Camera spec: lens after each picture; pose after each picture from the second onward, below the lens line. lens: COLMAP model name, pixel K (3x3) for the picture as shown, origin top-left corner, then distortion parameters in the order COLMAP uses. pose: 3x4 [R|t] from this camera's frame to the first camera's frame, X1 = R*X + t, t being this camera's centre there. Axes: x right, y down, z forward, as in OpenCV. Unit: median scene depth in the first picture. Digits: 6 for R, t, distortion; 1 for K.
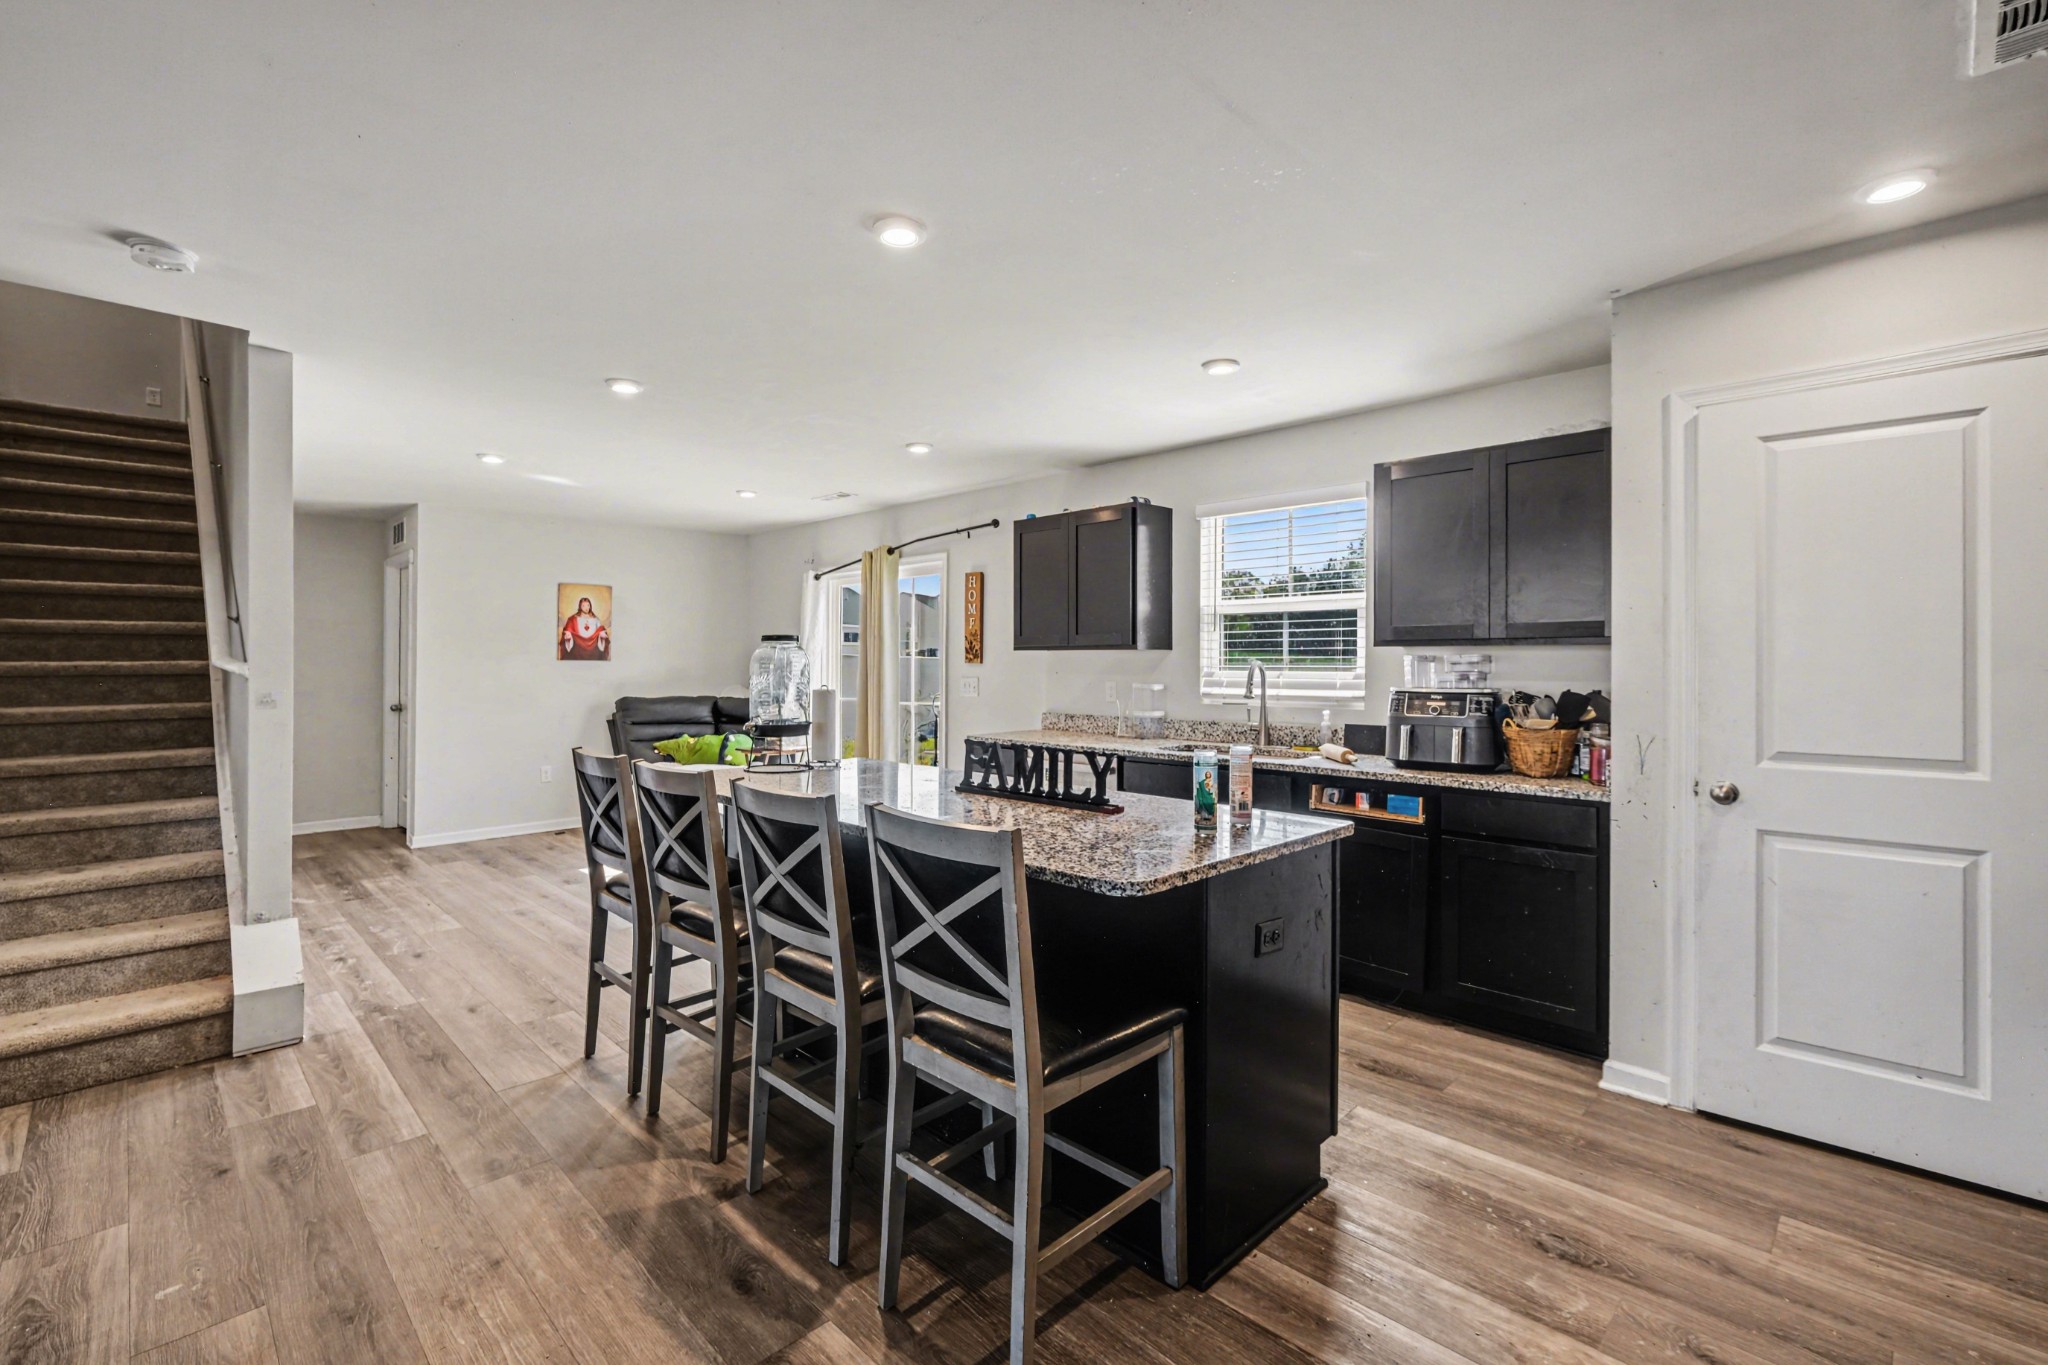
lens RADIAL K [[894.4, 0, 1024.6], [0, 894.4, 665.5], [0, 0, 1]] dist [0.009849, -0.000294]
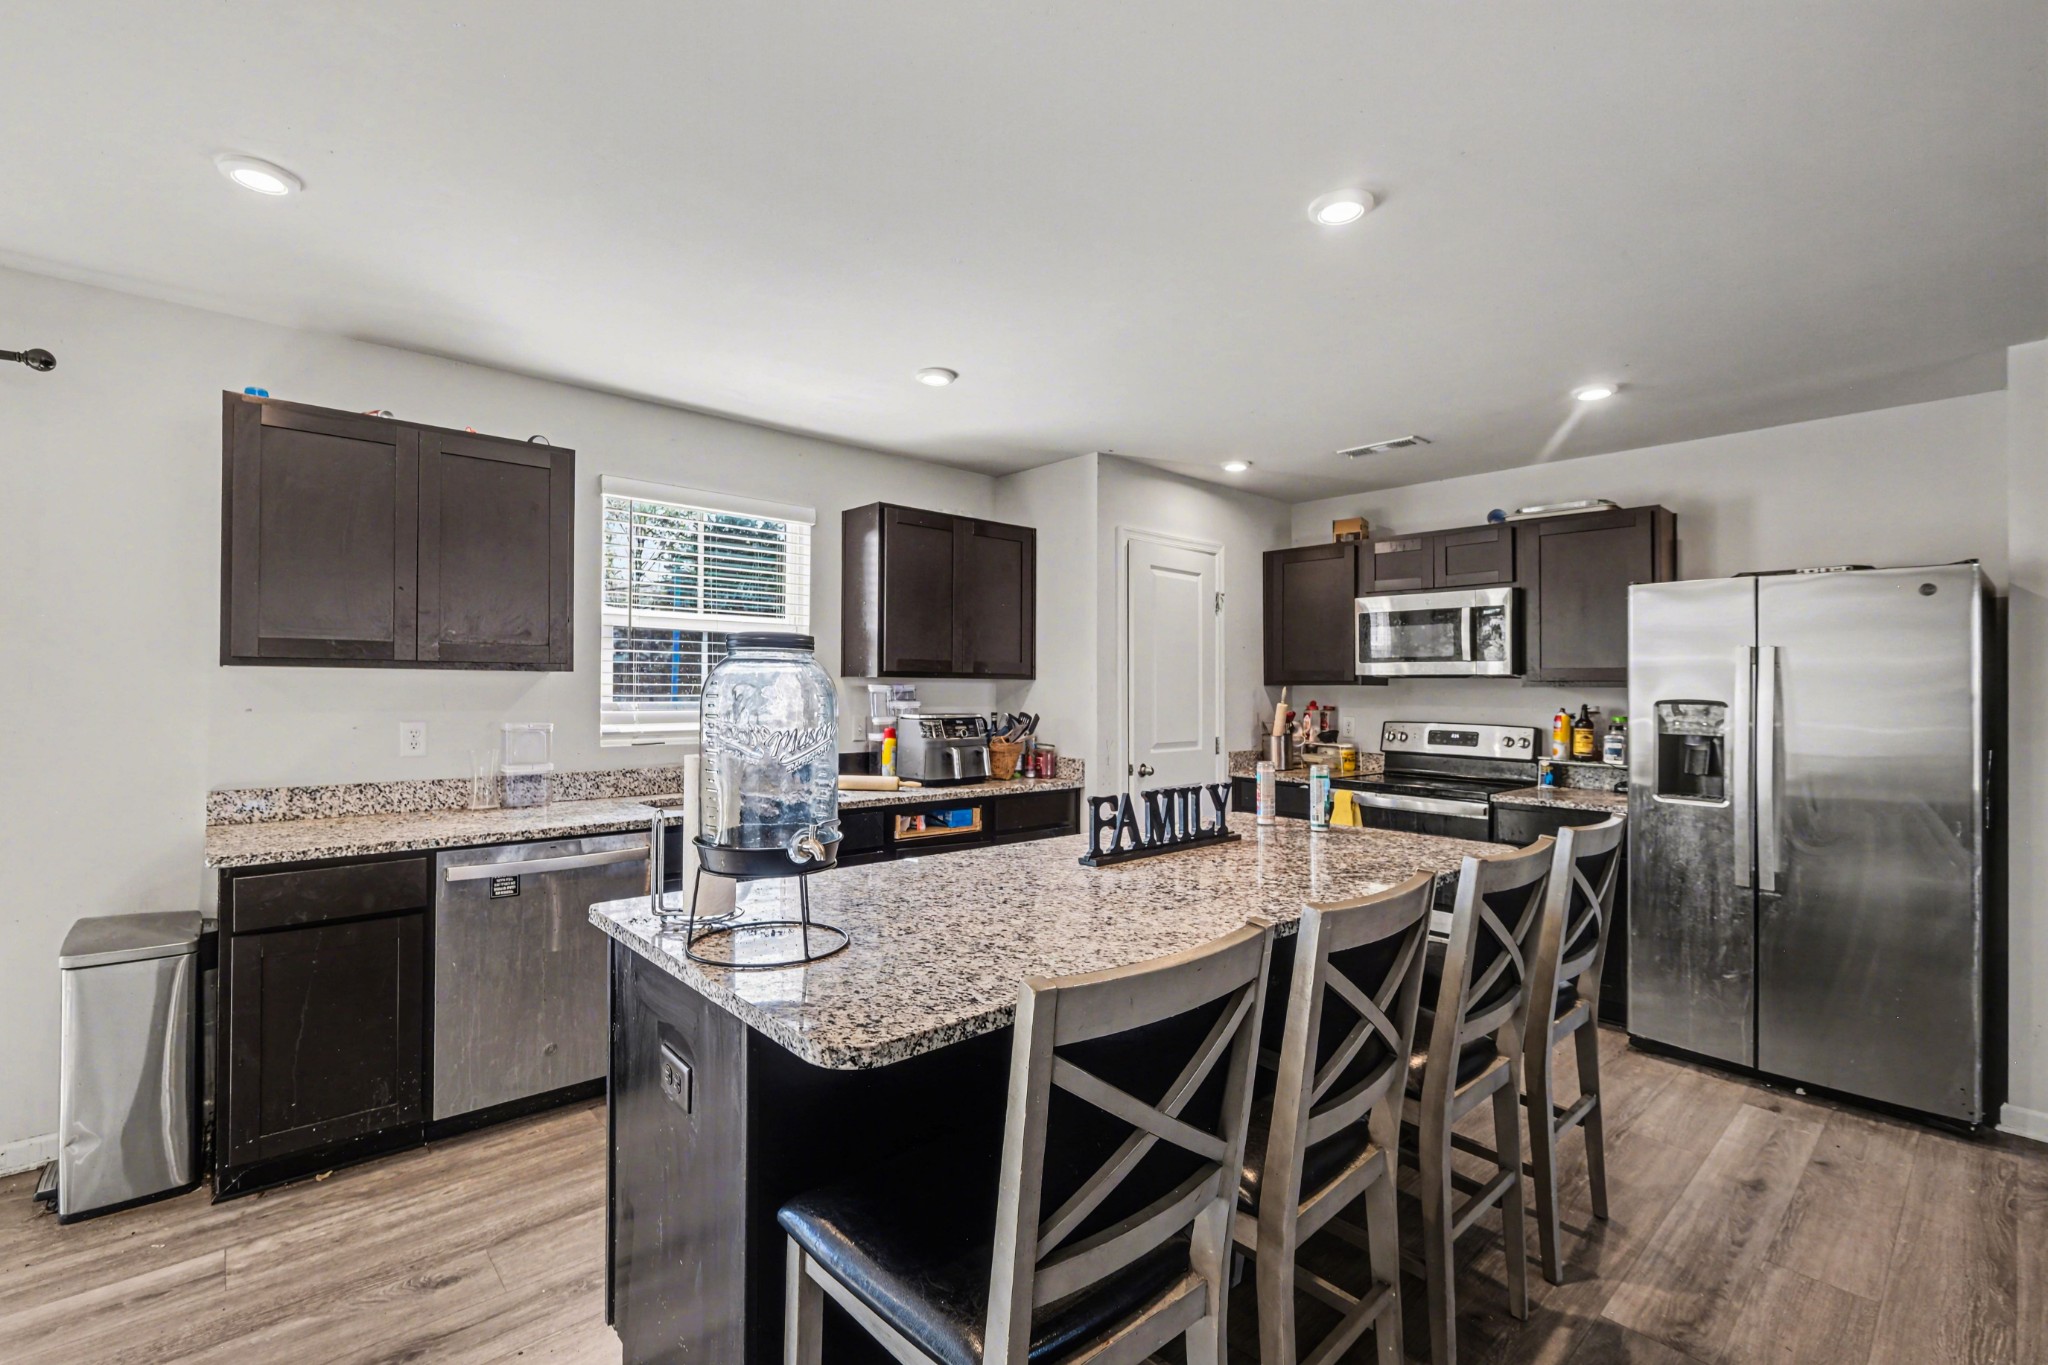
lens RADIAL K [[894.4, 0, 1014.1], [0, 894.4, 684.4], [0, 0, 1]] dist [0.009849, -0.000294]
pose [[0.067940, 0.004643, 0.997679, -0.425824], [-0.004546, 0.999980, -0.004344, -0.005727], [-0.997679, -0.004240, 0.067960, 0.515941]]
